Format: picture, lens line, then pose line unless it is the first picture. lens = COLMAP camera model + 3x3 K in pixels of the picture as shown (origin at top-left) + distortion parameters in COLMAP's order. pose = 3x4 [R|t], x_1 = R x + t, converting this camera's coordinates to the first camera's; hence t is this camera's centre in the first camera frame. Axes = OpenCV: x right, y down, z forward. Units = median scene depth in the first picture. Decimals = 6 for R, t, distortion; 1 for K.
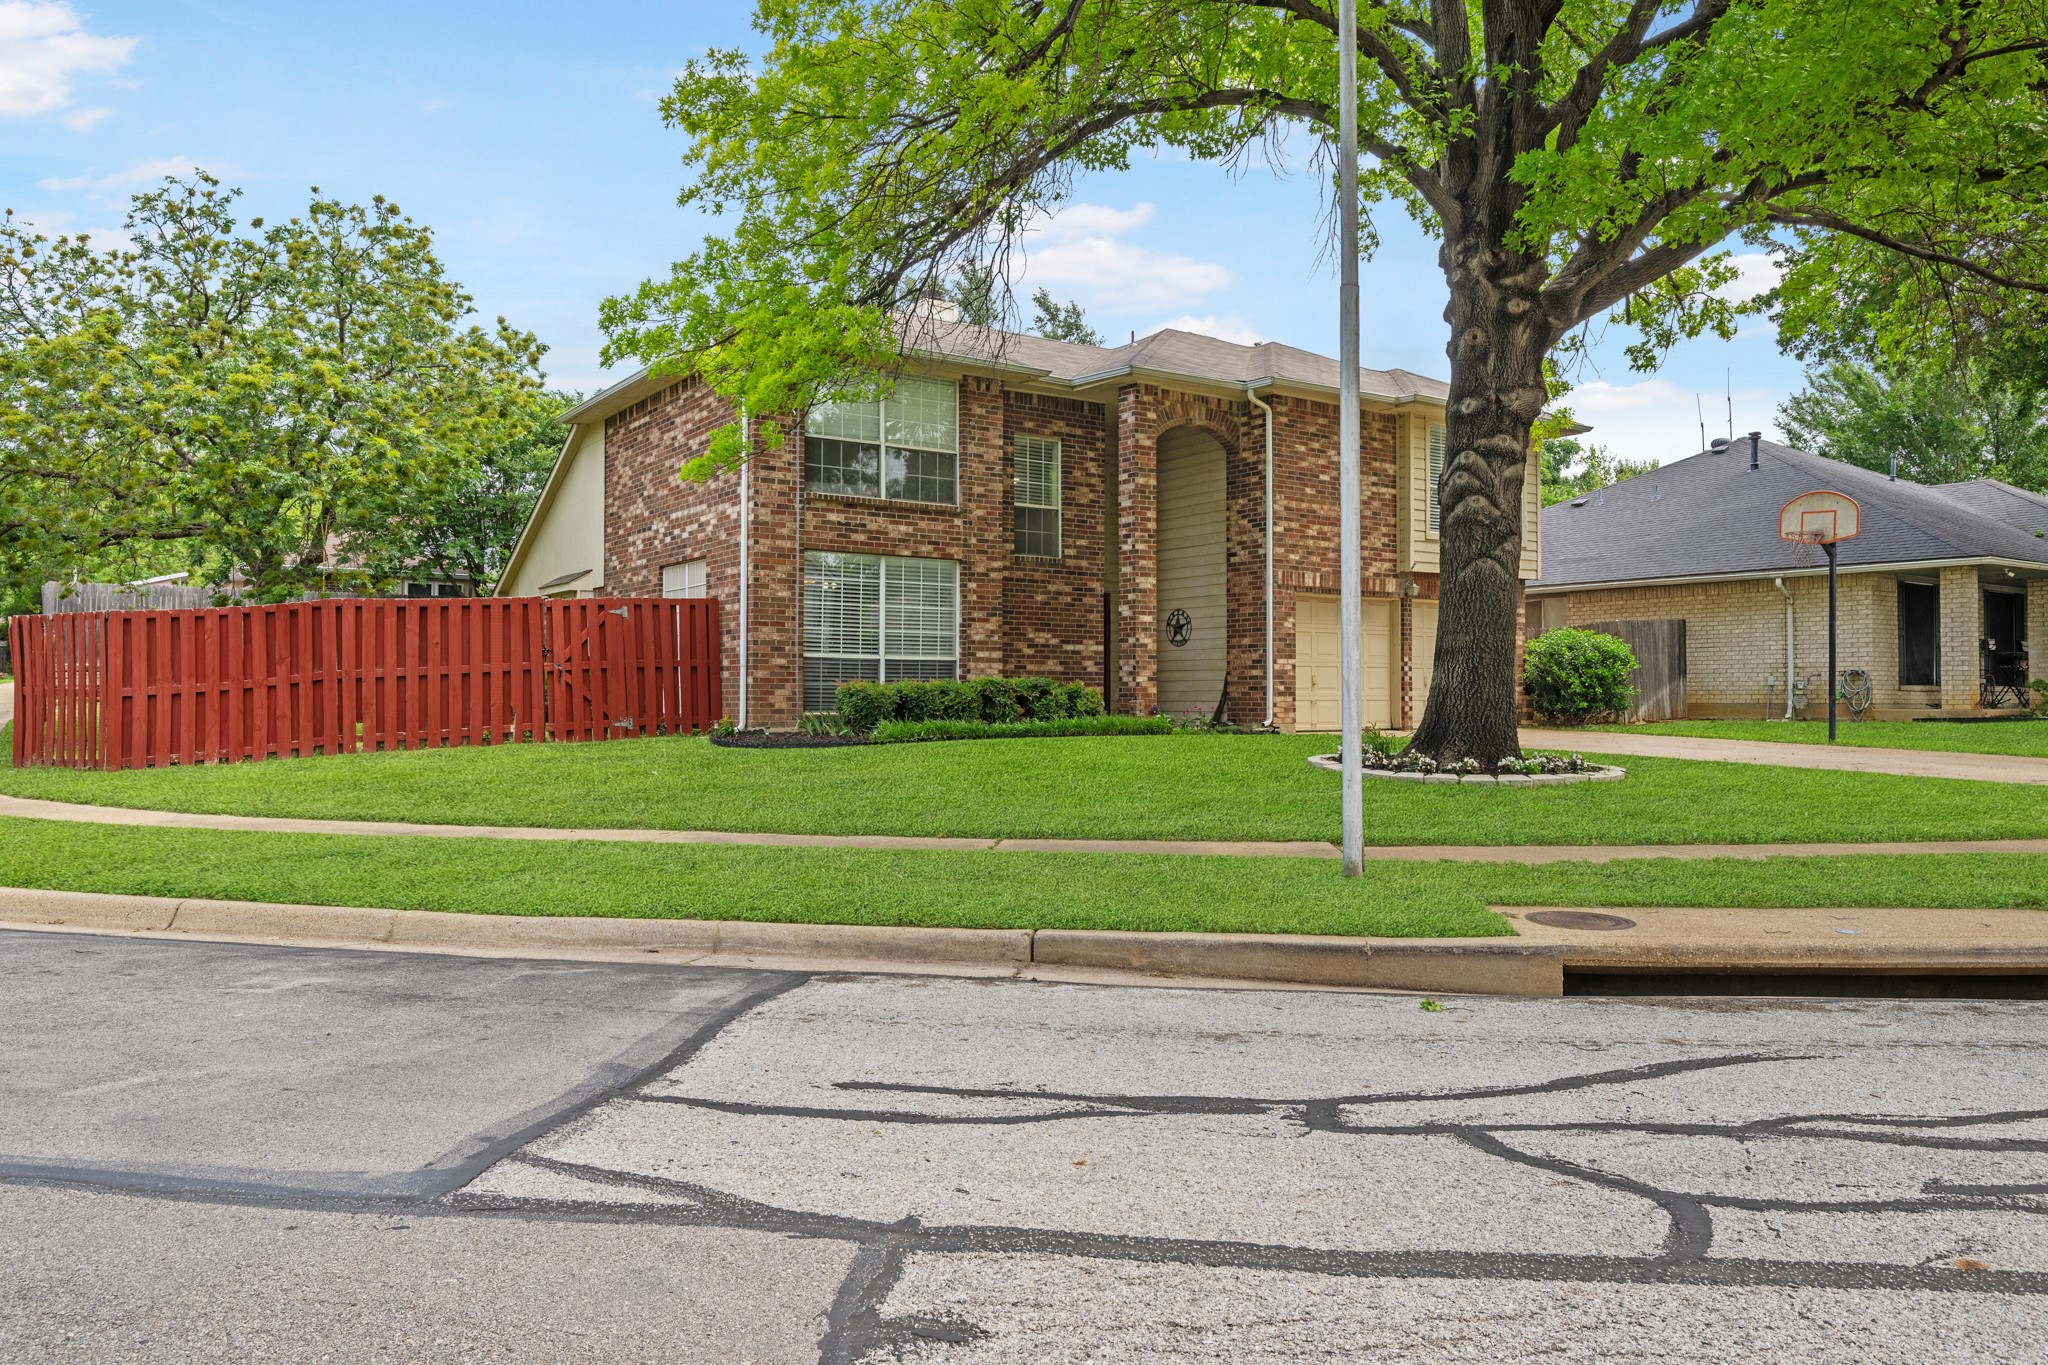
lens RADIAL K [[1349.0, 0, 1078.9], [0, 1349.0, 668.8], [0, 0, 1]] dist [-0.001759, -0.000848]
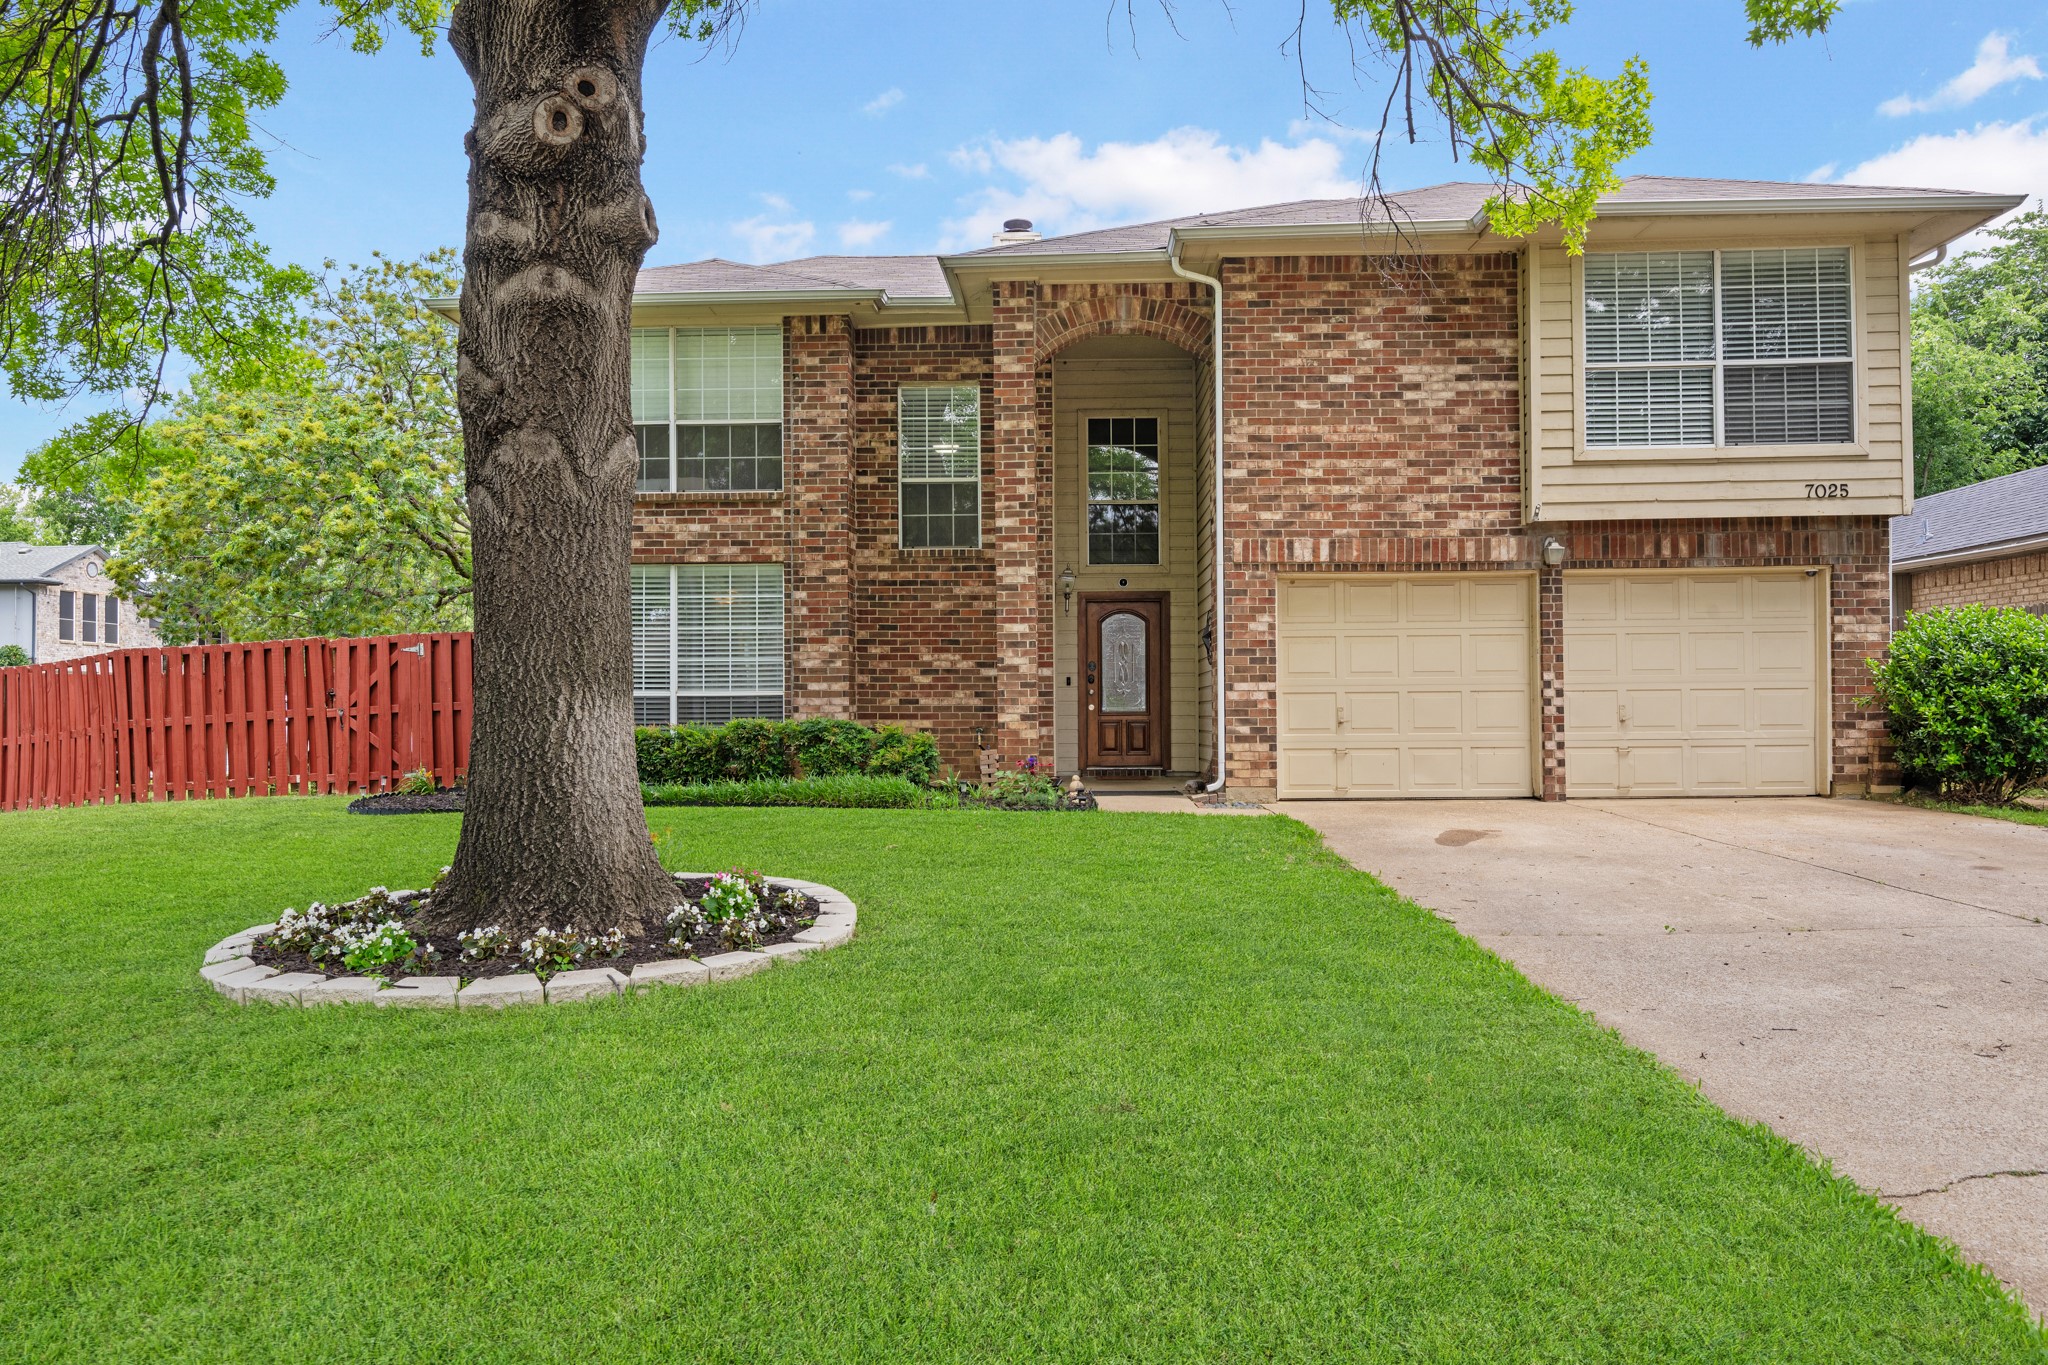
lens RADIAL K [[1349.0, 0, 1039.6], [0, 1349.0, 693.1], [0, 0, 1]] dist [-0.001759, -0.000848]
pose [[0.799465, -0.016375, -0.600490, 0.477803], [0.019081, 0.999816, -0.001862, -0.003361], [0.600410, -0.009970, 0.799630, 0.480242]]
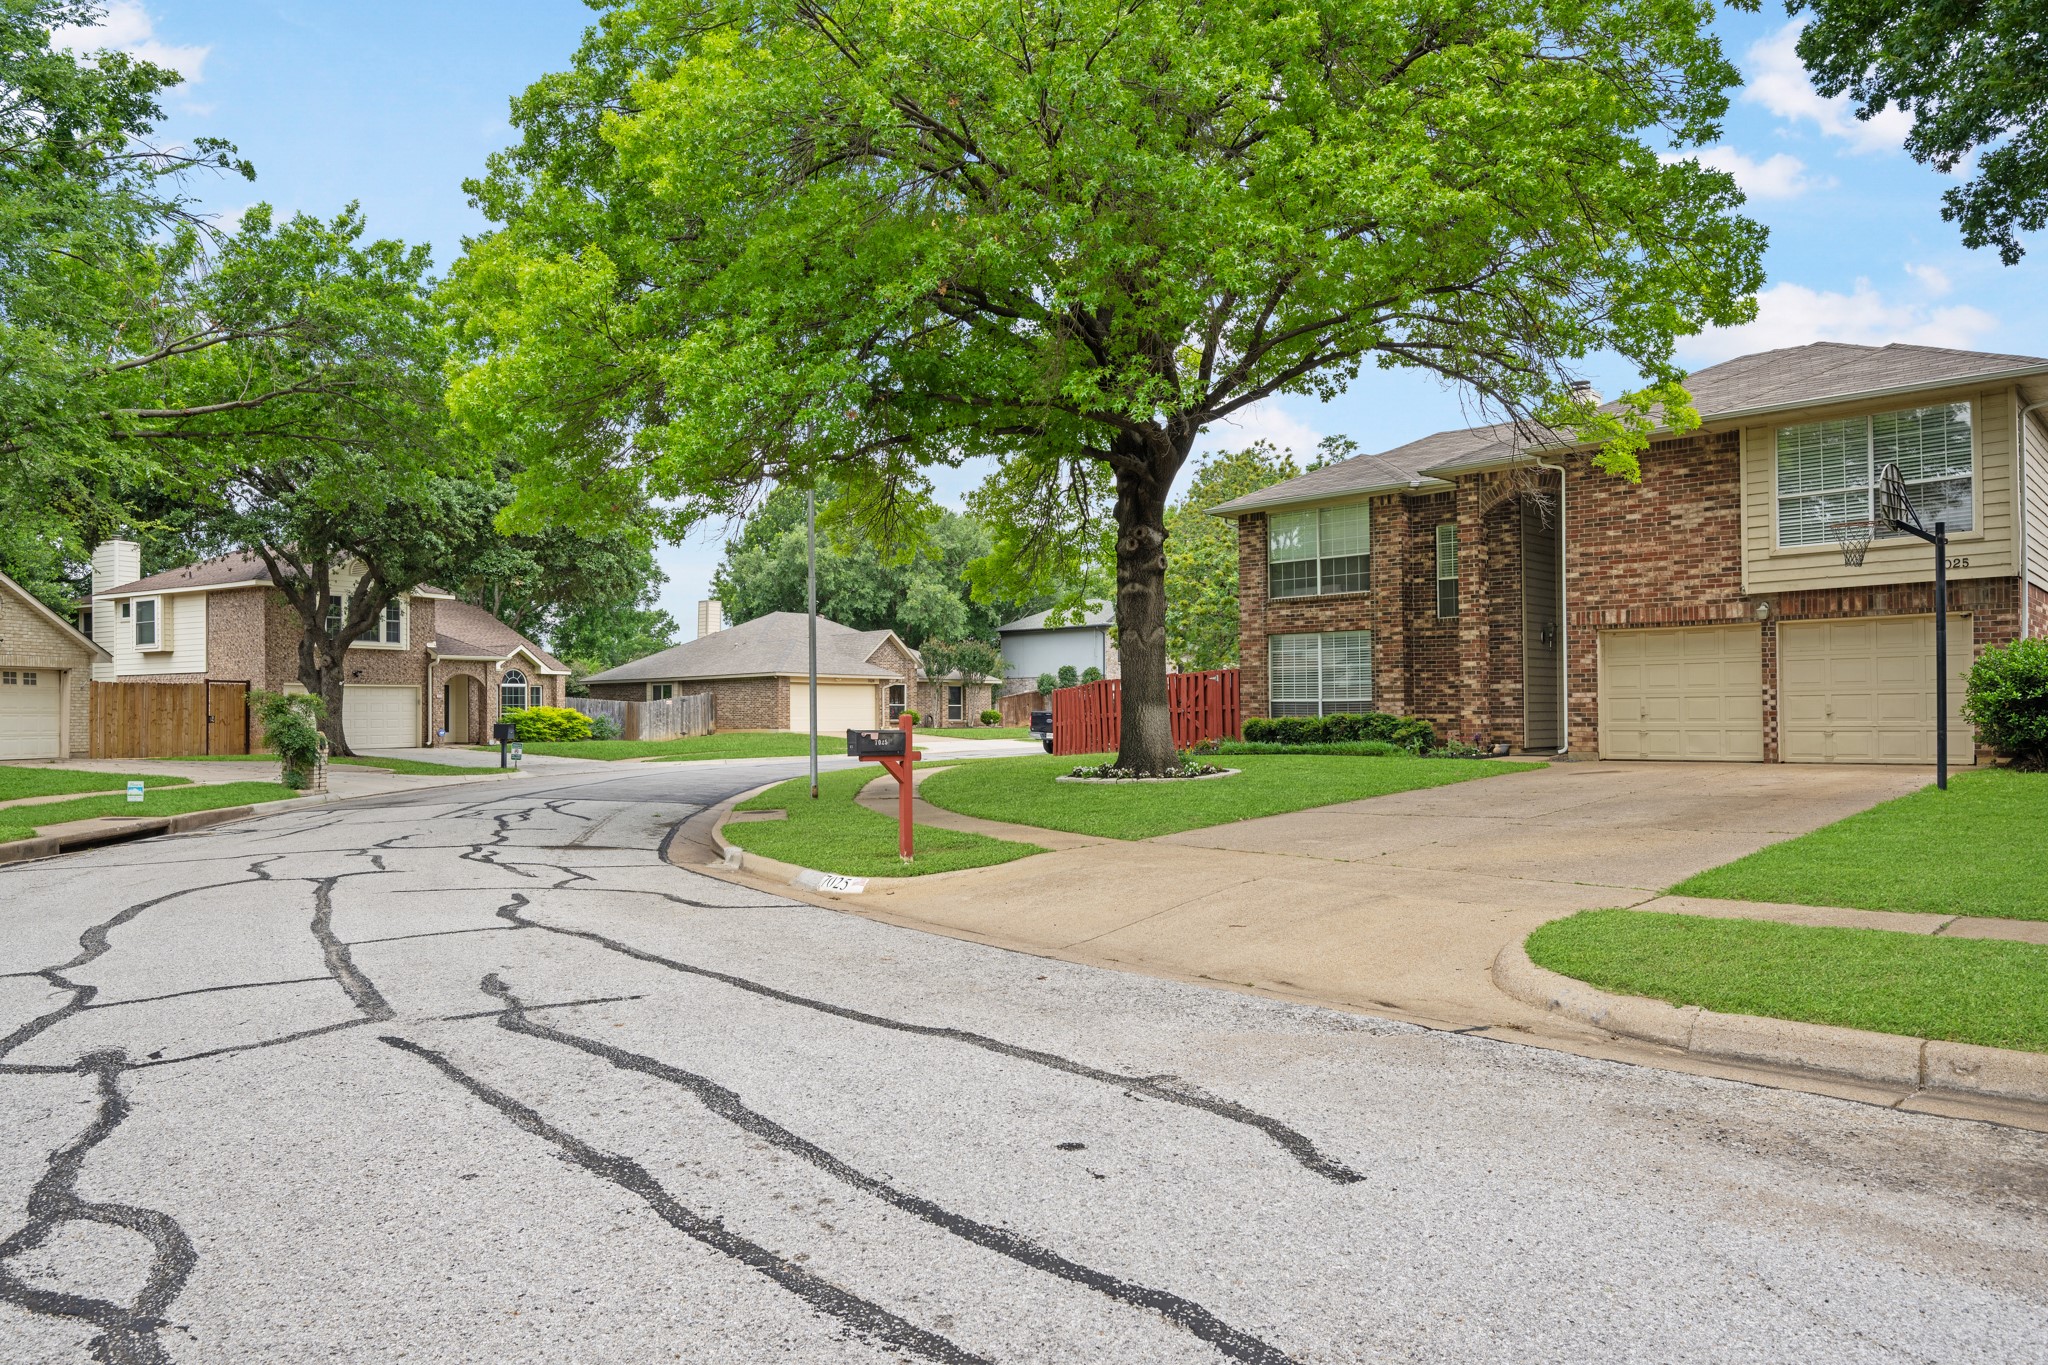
lens RADIAL K [[1349.0, 0, 1050.6], [0, 1349.0, 686.0], [0, 0, 1]] dist [-0.001759, -0.000848]
pose [[0.217683, -0.025009, -0.975699, 1.207187], [0.025480, 0.999477, -0.019934, -0.002075], [0.975687, -0.020522, 0.218206, 0.364797]]
